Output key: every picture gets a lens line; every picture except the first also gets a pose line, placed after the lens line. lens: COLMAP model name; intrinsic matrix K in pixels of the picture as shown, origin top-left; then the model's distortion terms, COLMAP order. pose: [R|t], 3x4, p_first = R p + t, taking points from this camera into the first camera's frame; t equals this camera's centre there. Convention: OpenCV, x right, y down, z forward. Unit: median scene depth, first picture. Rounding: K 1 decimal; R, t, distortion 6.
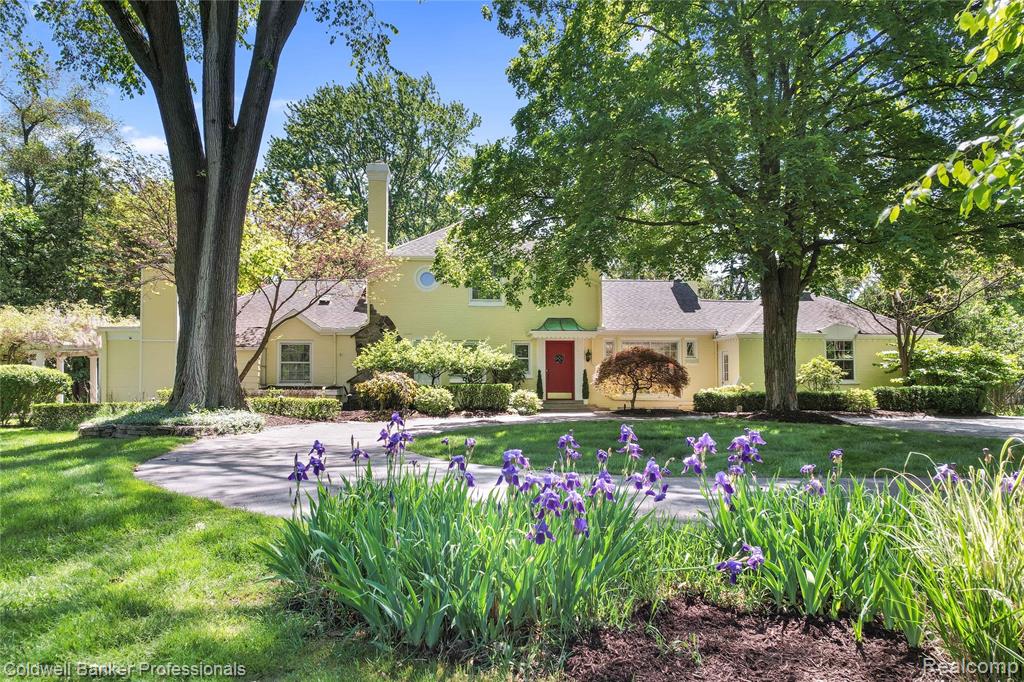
lens RADIAL K [[679.3, 0, 502.9], [0, 679.3, 375.6], [0, 0, 1]] dist [-0.040217, 0.002270]
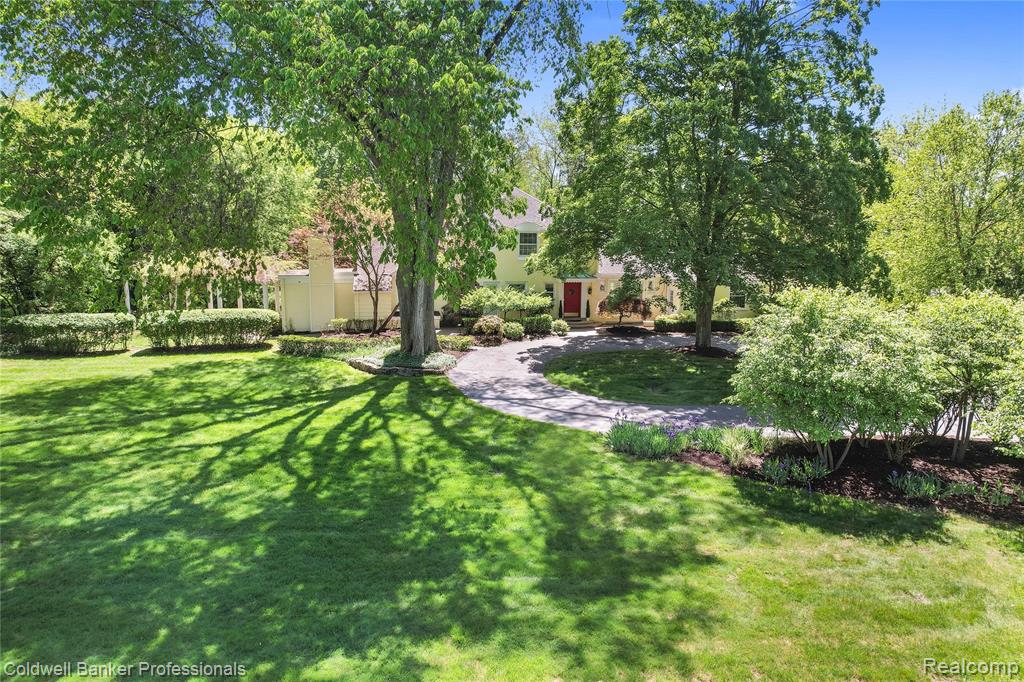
lens RADIAL K [[695.7, 0, 515.7], [0, 695.7, 327.0], [0, 0, 1]] dist [-0.017151, 0.000230]
pose [[0.990876, -0.008198, 0.134529, -0.316711], [-0.016273, 0.983568, 0.179801, -0.277973], [-0.133792, -0.180350, 0.974461, -0.706990]]
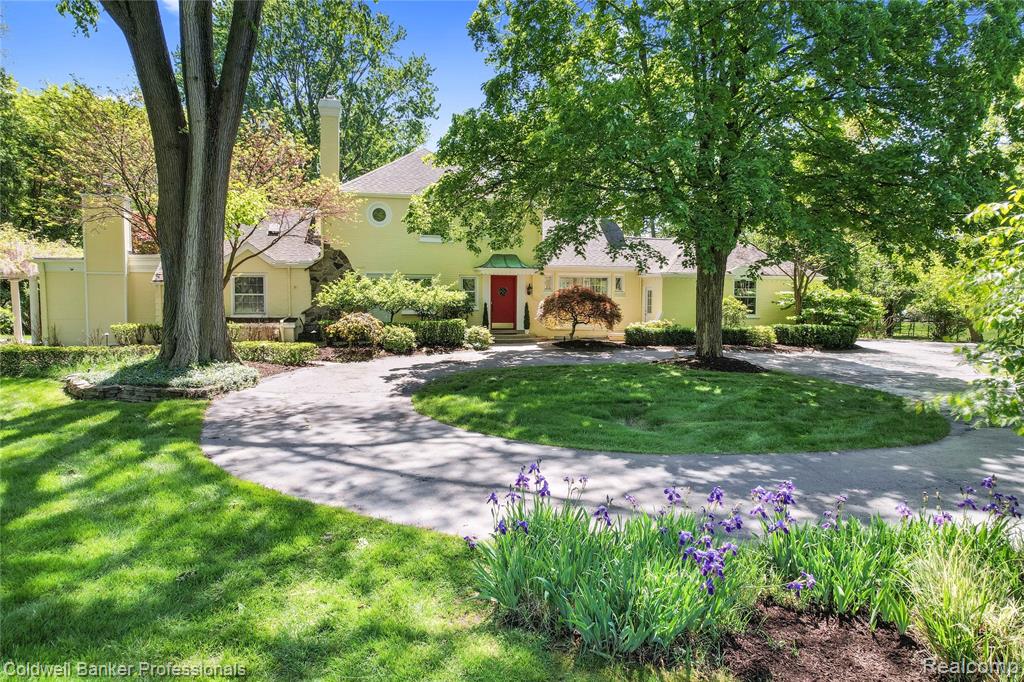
lens RADIAL K [[663.1, 0, 516.9], [0, 663.1, 336.6], [0, 0, 1]] dist [-0.043492, 0.004322]
pose [[0.984961, -0.003426, 0.172742, -0.091548], [-0.014293, 0.994760, 0.101231, -0.071825], [-0.172184, -0.102178, 0.979751, -0.059332]]
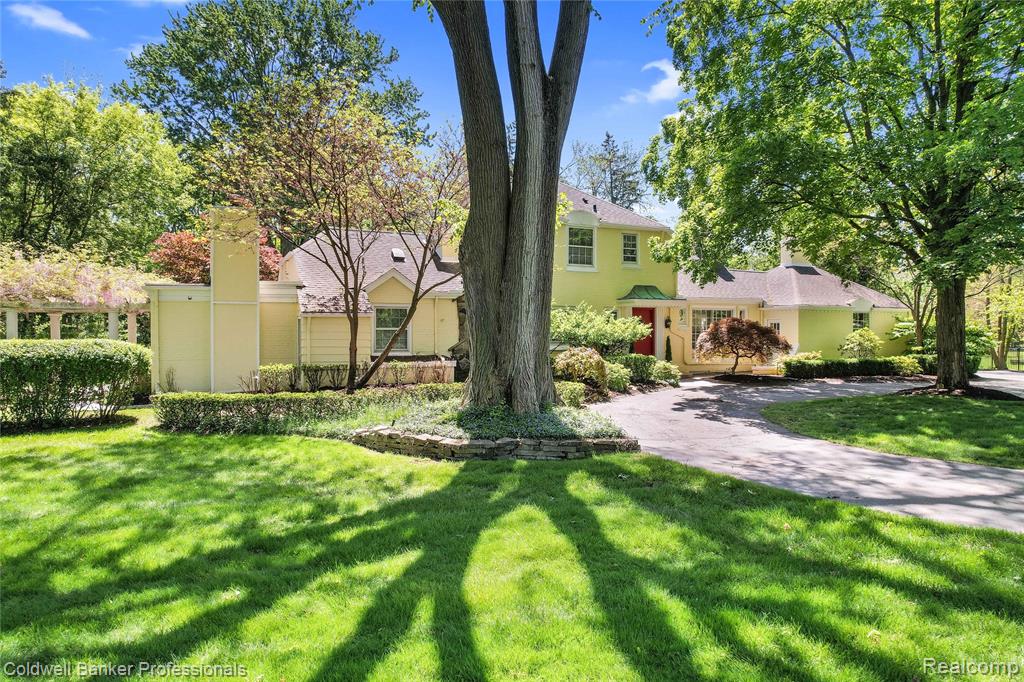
lens RADIAL K [[667.7, 0, 495.9], [0, 667.7, 338.1], [0, 0, 1]] dist [-0.038693, 0.004034]
pose [[0.937150, -0.002830, 0.348916, -0.551768], [-0.012470, 0.999057, 0.041596, -0.051939], [-0.348705, -0.043333, 0.936230, 0.160214]]
